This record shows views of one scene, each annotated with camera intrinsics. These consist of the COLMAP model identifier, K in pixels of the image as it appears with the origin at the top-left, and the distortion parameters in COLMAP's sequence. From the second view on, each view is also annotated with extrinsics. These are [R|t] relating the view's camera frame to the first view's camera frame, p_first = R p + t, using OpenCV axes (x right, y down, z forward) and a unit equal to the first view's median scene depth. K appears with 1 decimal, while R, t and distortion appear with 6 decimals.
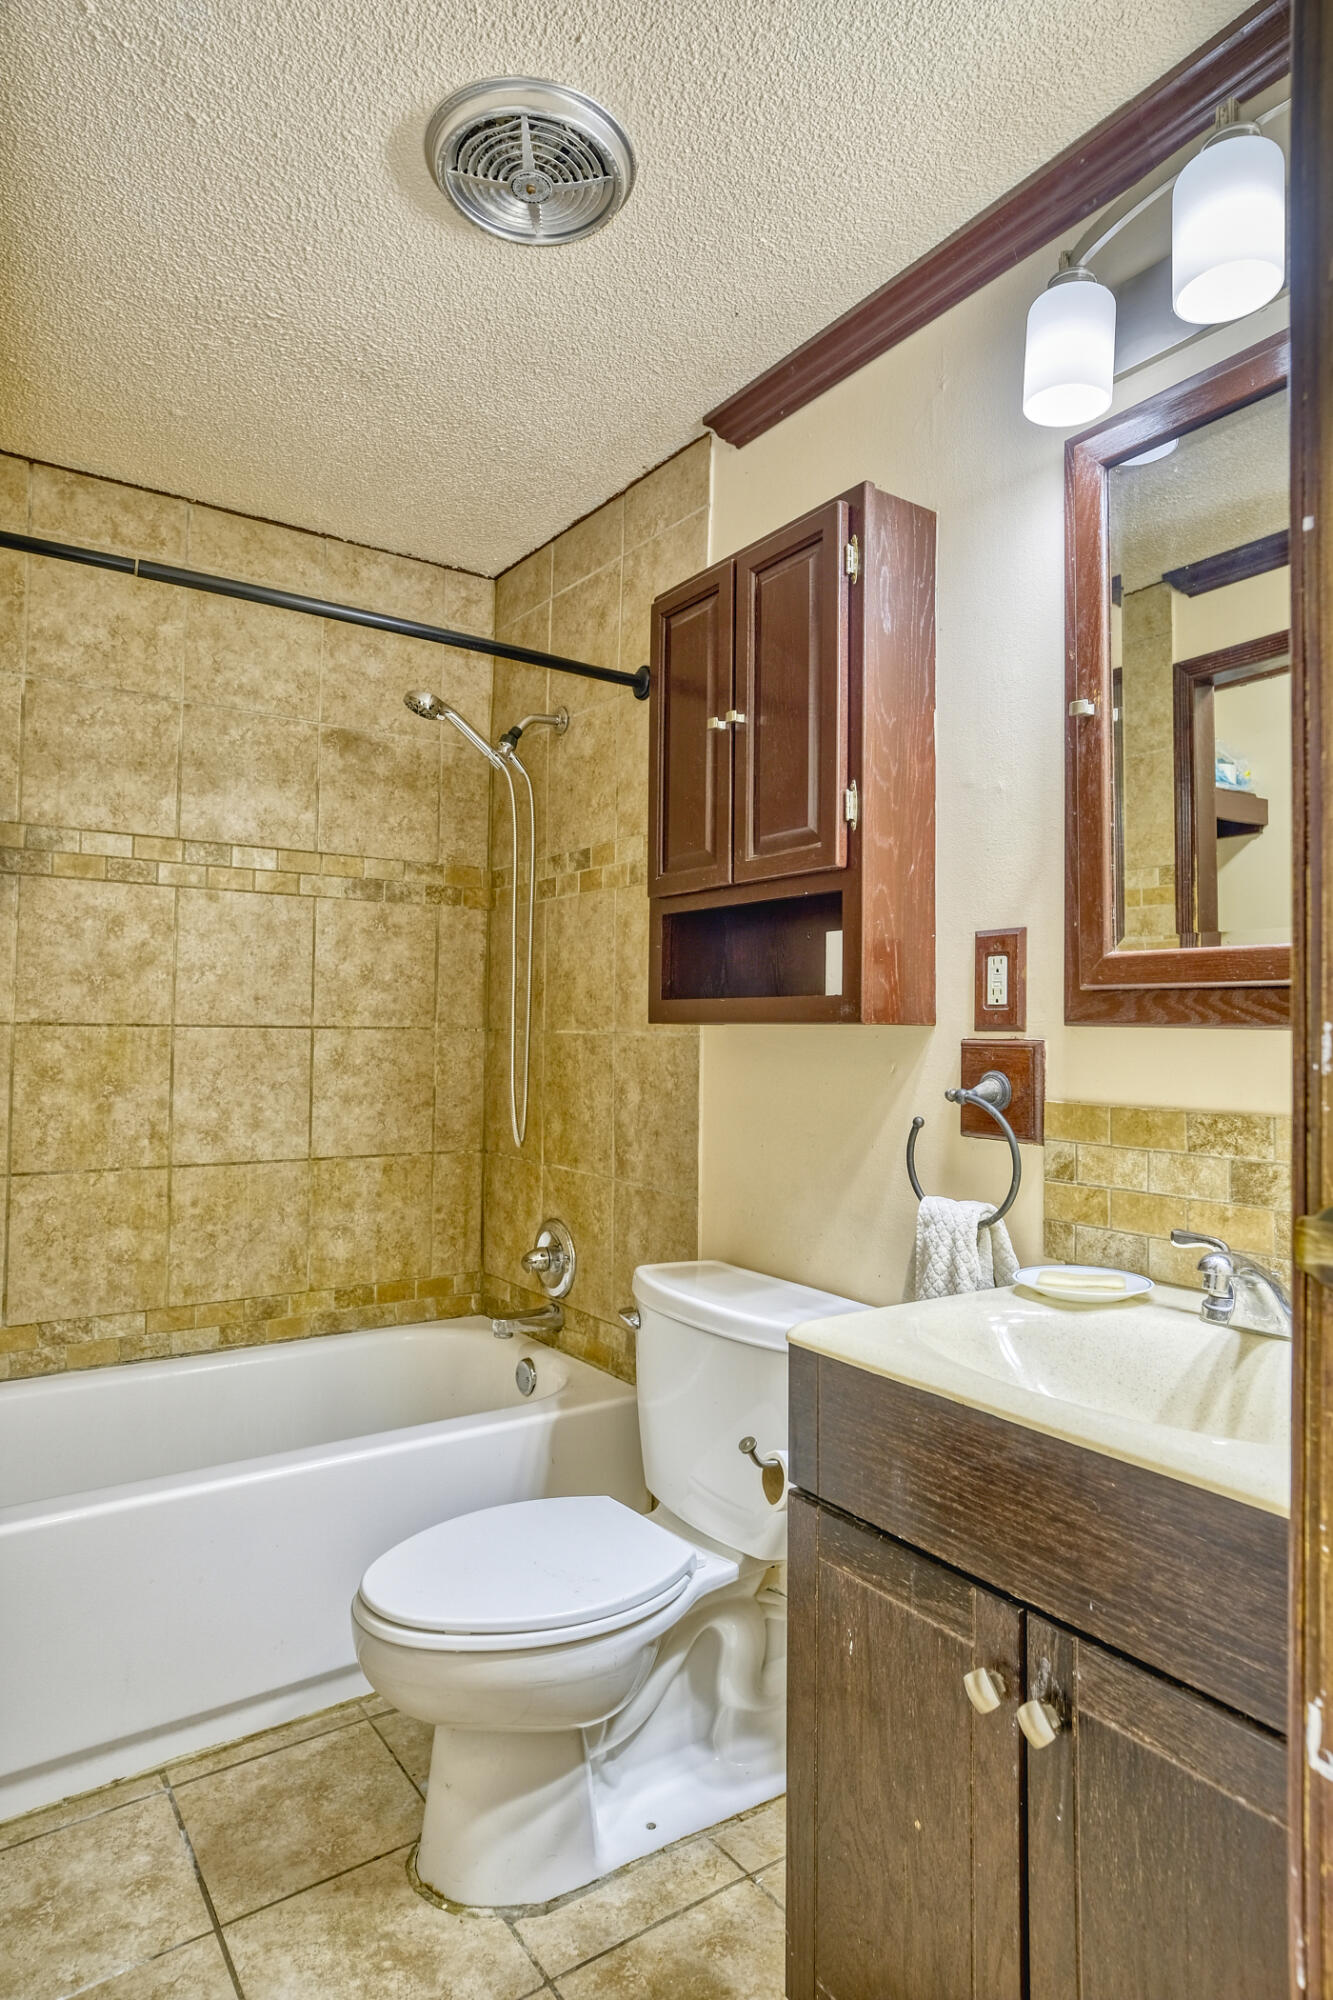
lens RADIAL K [[1136.9, 0, 669.4], [0, 1136.9, 1005.3], [0, 0, 1]] dist [-0.002236, -0.000858]
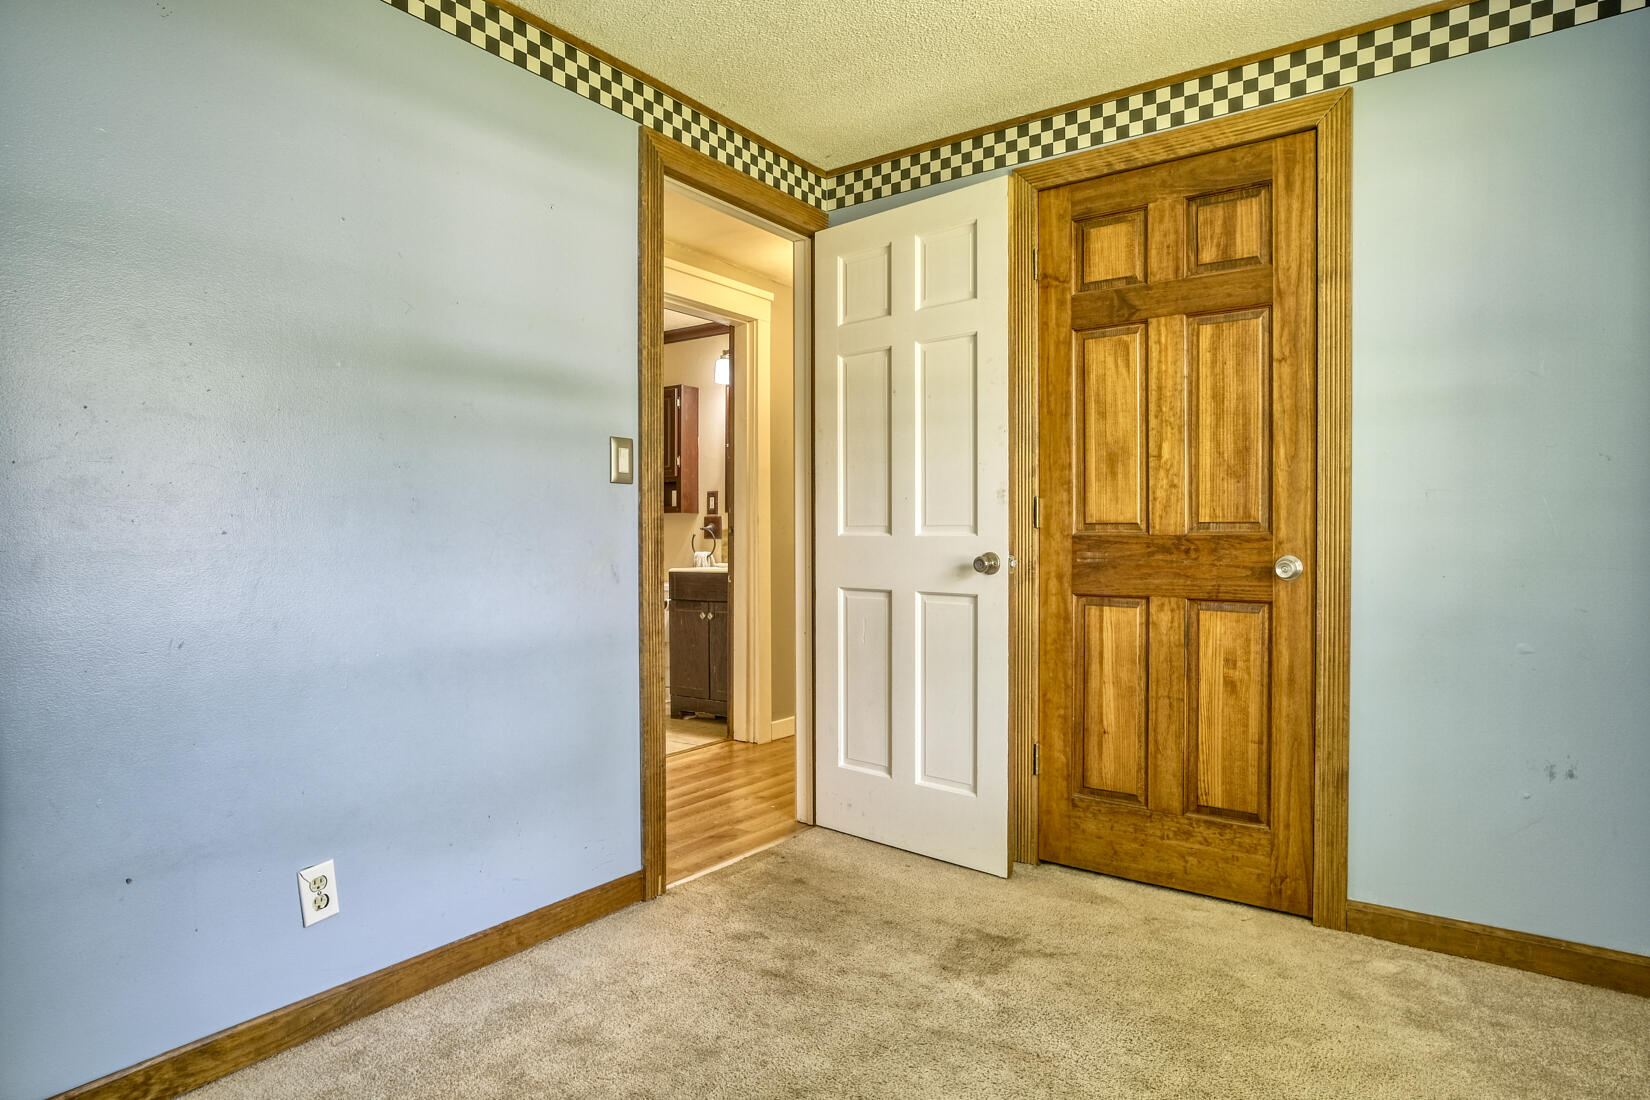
lens RADIAL K [[938.0, 0, 827.6], [0, 938.0, 547.0], [0, 0, 1]] dist [-0.002236, -0.000858]
pose [[0.941222, -0.013361, 0.337524, -0.508369], [-0.003366, 0.998797, 0.048923, -0.029822], [-0.337771, -0.047184, 0.940045, -2.527896]]
